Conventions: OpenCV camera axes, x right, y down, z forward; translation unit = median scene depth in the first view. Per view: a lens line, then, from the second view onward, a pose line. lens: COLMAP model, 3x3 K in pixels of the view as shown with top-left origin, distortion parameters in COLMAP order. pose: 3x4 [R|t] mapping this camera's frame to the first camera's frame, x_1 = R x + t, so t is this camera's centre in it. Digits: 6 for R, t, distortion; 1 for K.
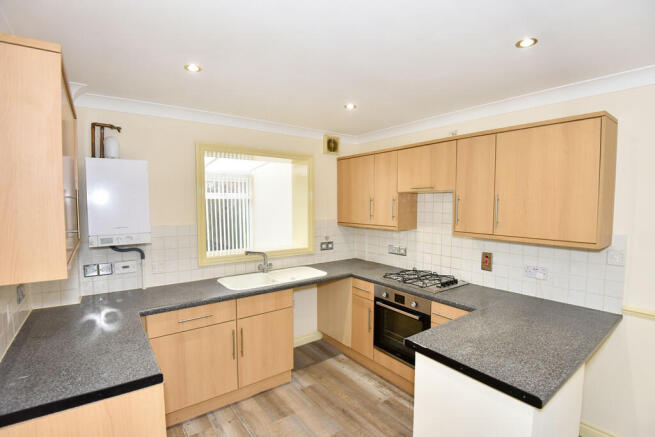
lens RADIAL K [[315.0, 0, 327.5], [0, 315.0, 218.5], [0, 0, 1]] dist [-0.015036, -0.019081]
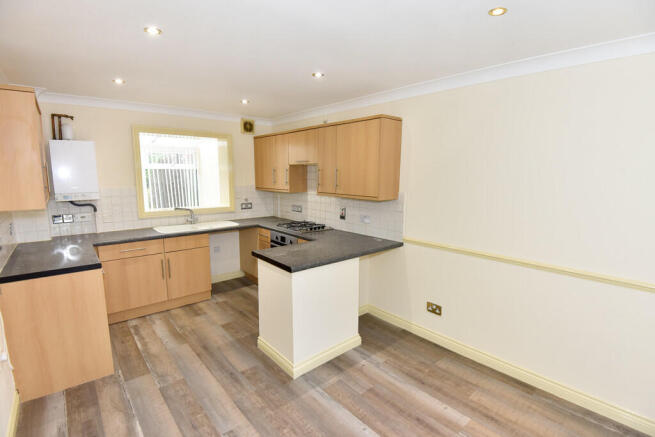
lens RADIAL K [[315.0, 0, 327.5], [0, 315.0, 218.5], [0, 0, 1]] dist [-0.015036, -0.019081]
pose [[0.997068, -0.005671, 0.076311, 0.317156], [-0.001461, 0.995658, 0.093080, 0.024655], [-0.076507, -0.092919, 0.992730, -0.433446]]
